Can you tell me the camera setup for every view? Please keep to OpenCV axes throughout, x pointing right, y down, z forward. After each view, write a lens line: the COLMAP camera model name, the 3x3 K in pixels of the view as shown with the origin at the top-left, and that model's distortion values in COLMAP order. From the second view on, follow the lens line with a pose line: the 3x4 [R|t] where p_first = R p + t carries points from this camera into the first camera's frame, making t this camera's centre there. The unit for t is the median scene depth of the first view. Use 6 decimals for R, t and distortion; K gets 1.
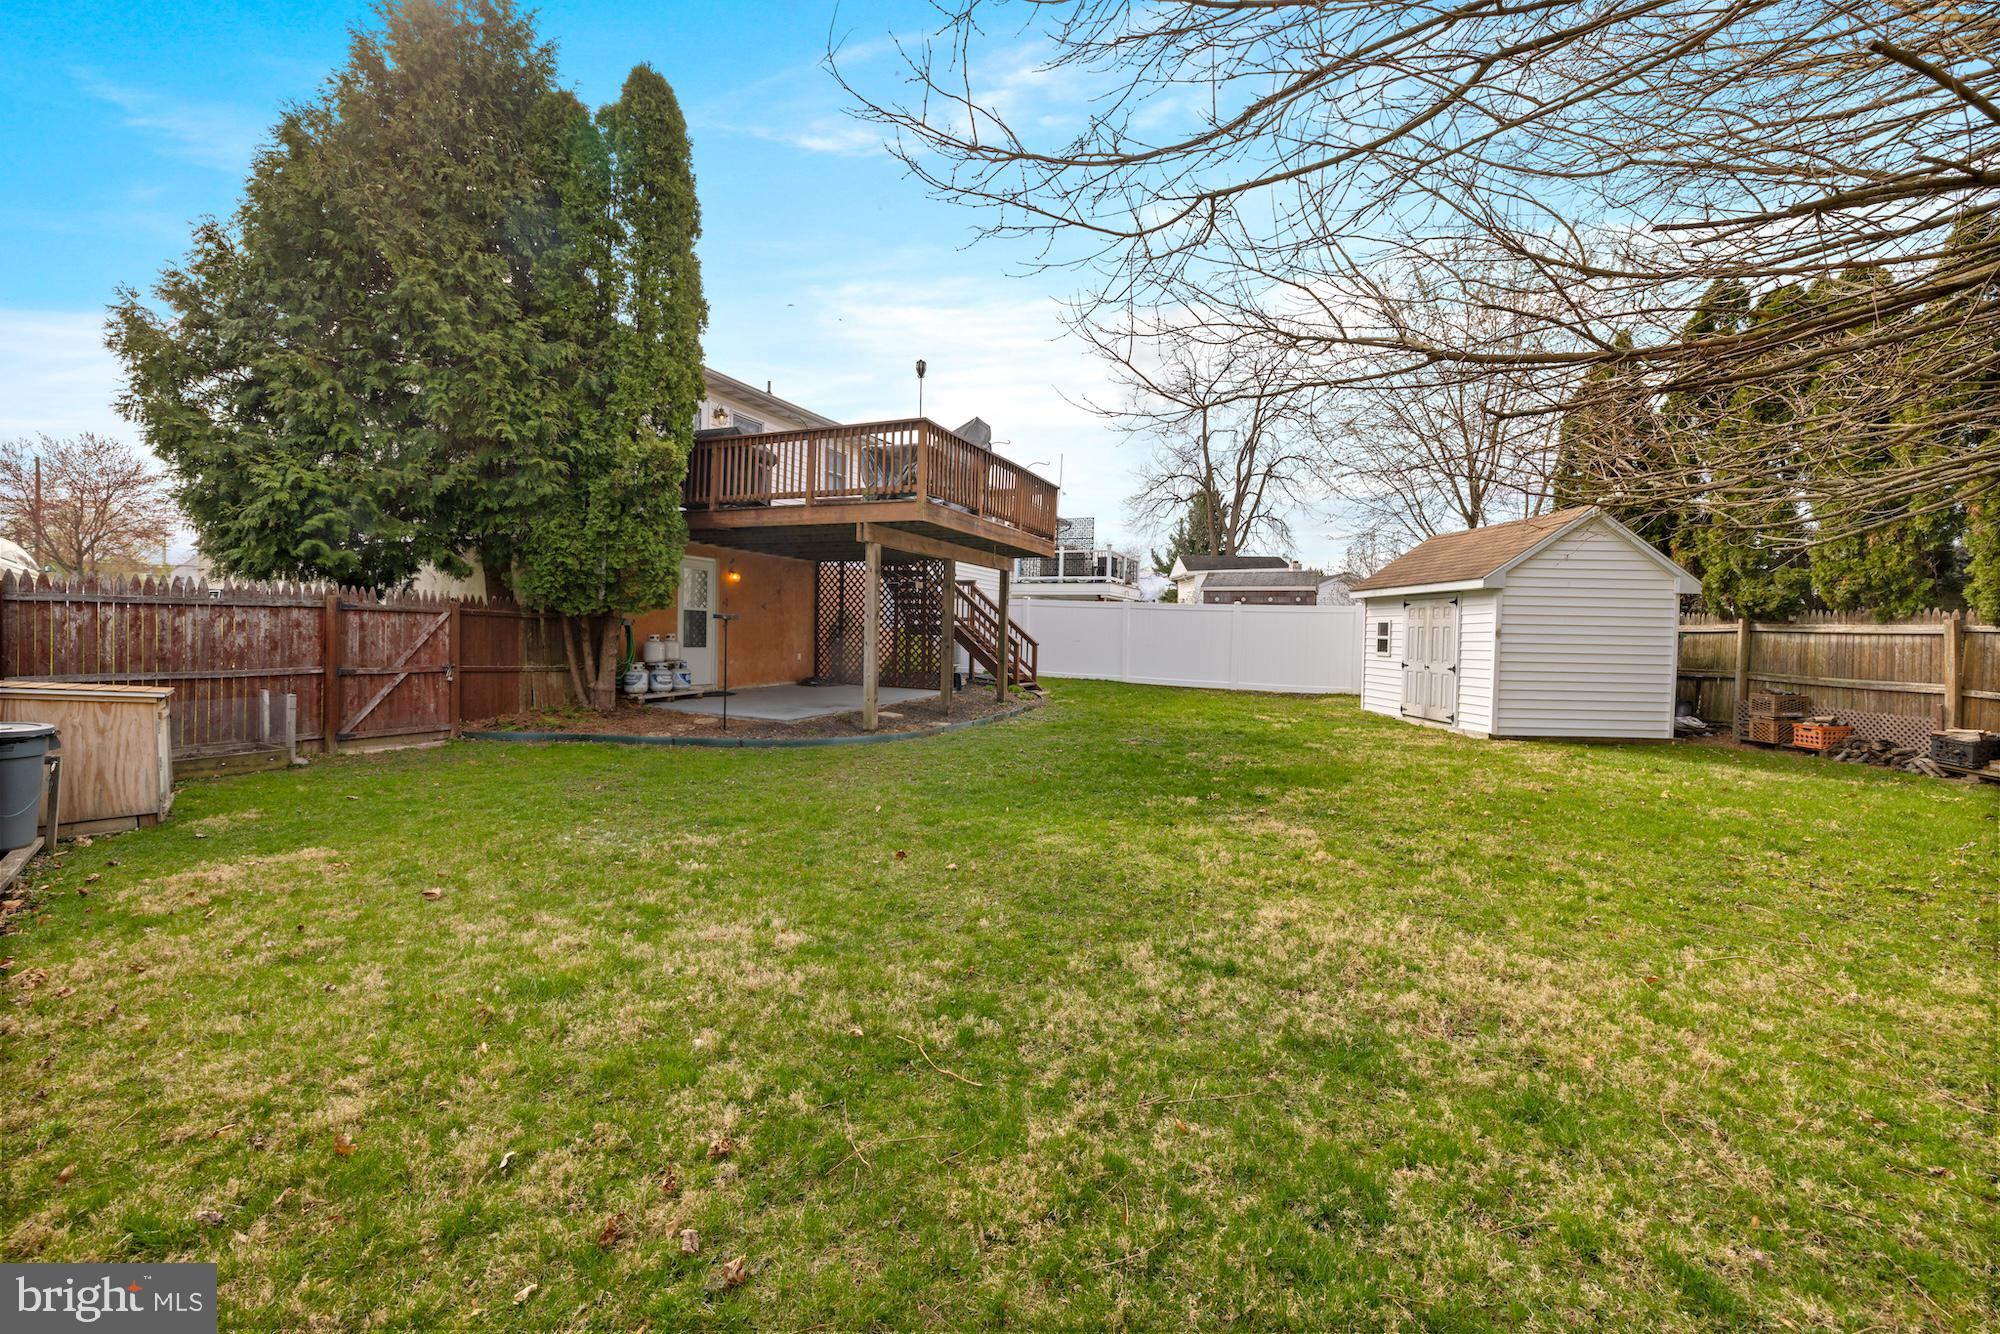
lens RADIAL K [[853.7, 0, 1006.6], [0, 853.7, 661.4], [0, 0, 1]] dist [0.005206, 0.000593]
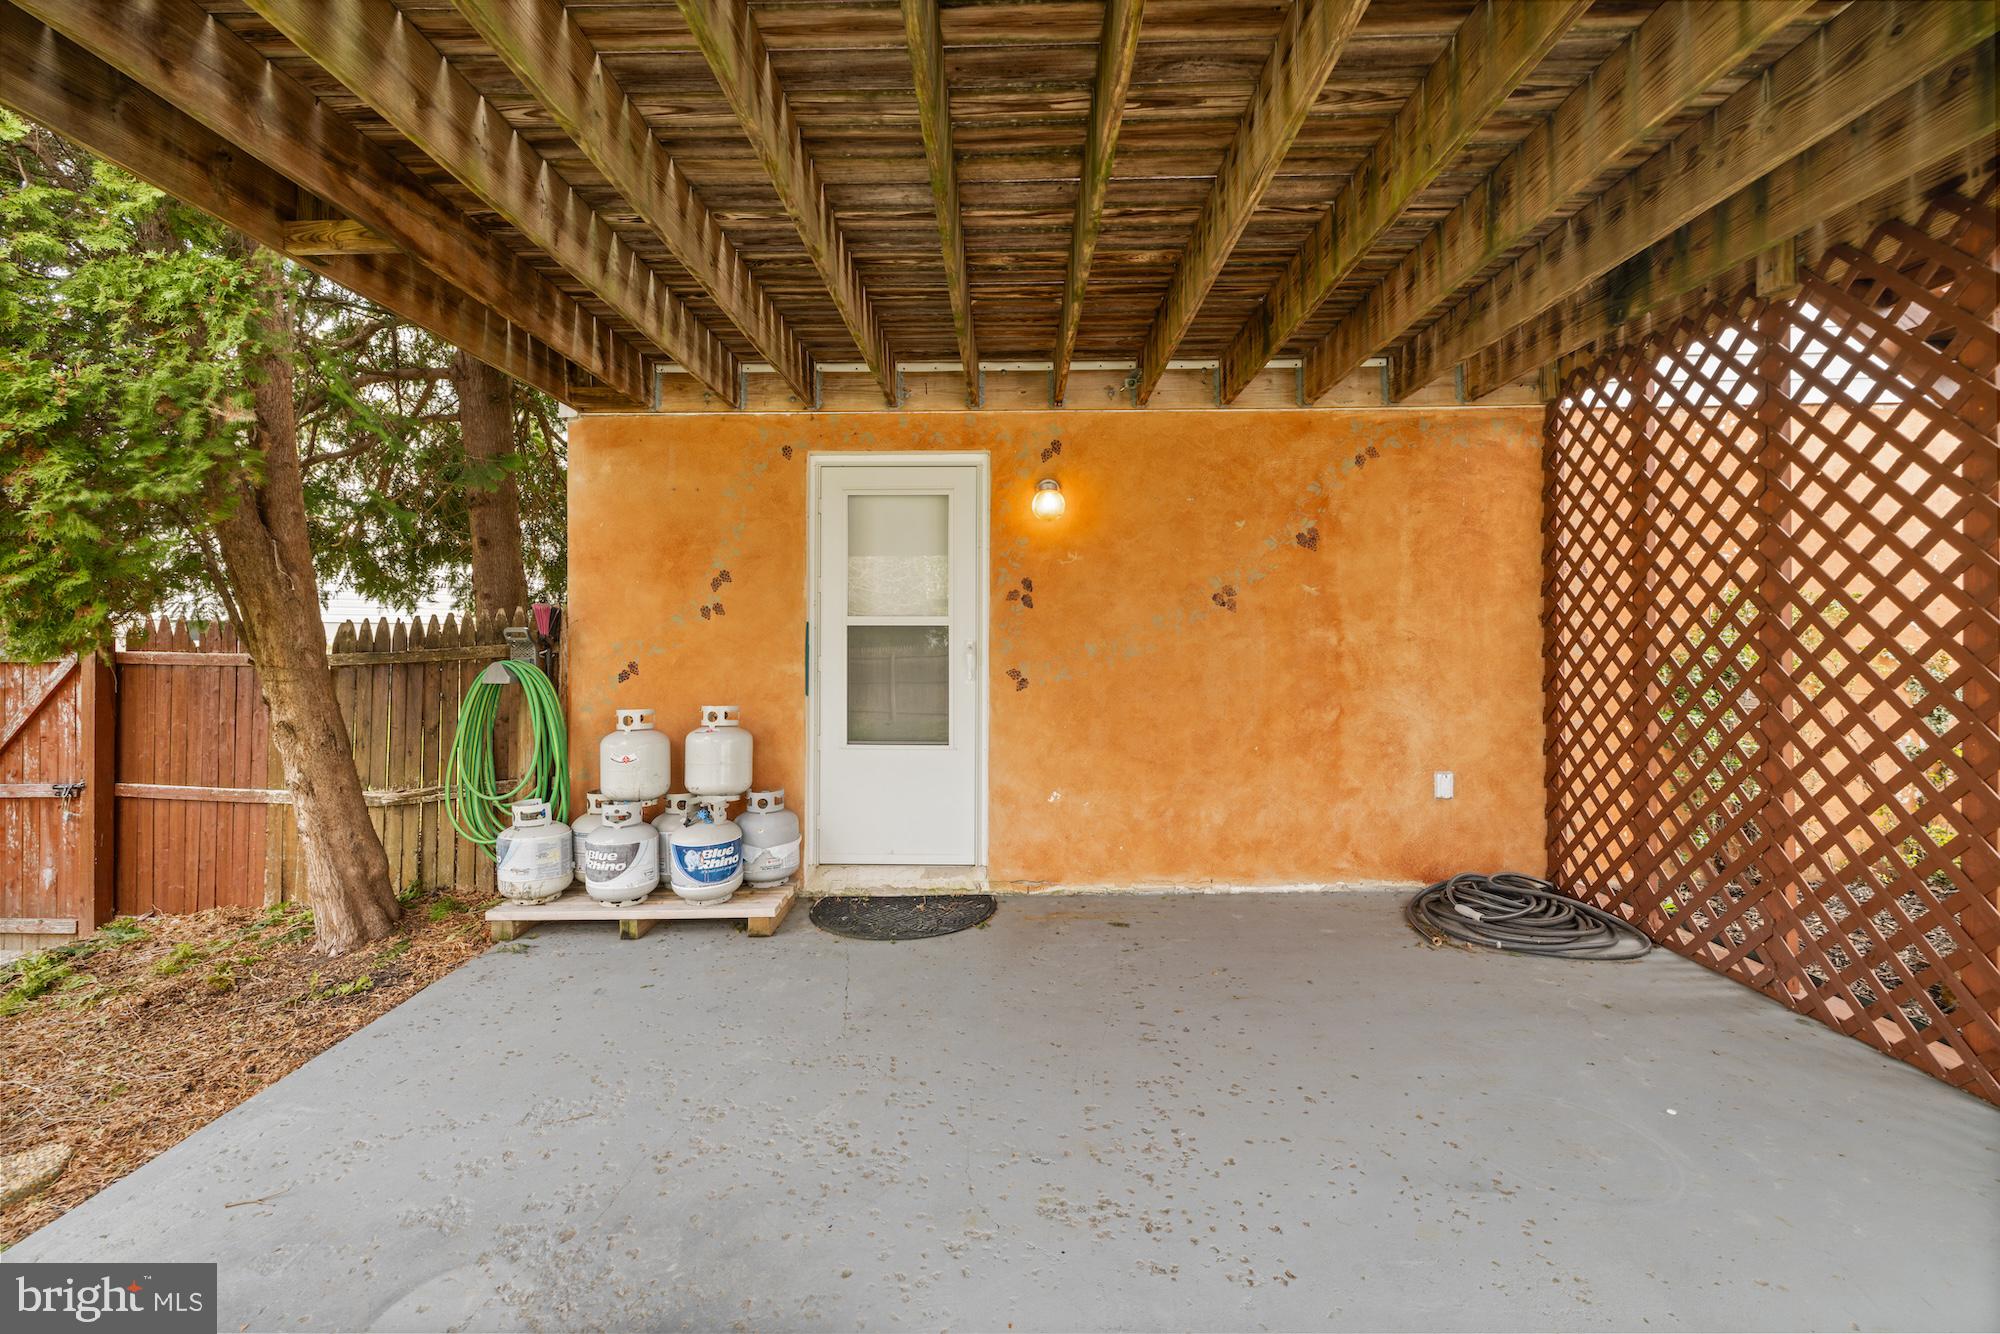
lens RADIAL K [[853.7, 0, 996.9], [0, 853.7, 655.3], [0, 0, 1]] dist [0.005206, 0.000593]
pose [[0.367958, -0.014135, -0.929735, -0.062882], [-0.021049, 0.999502, -0.023526, -0.041873], [0.929604, 0.028227, 0.367477, 0.916691]]
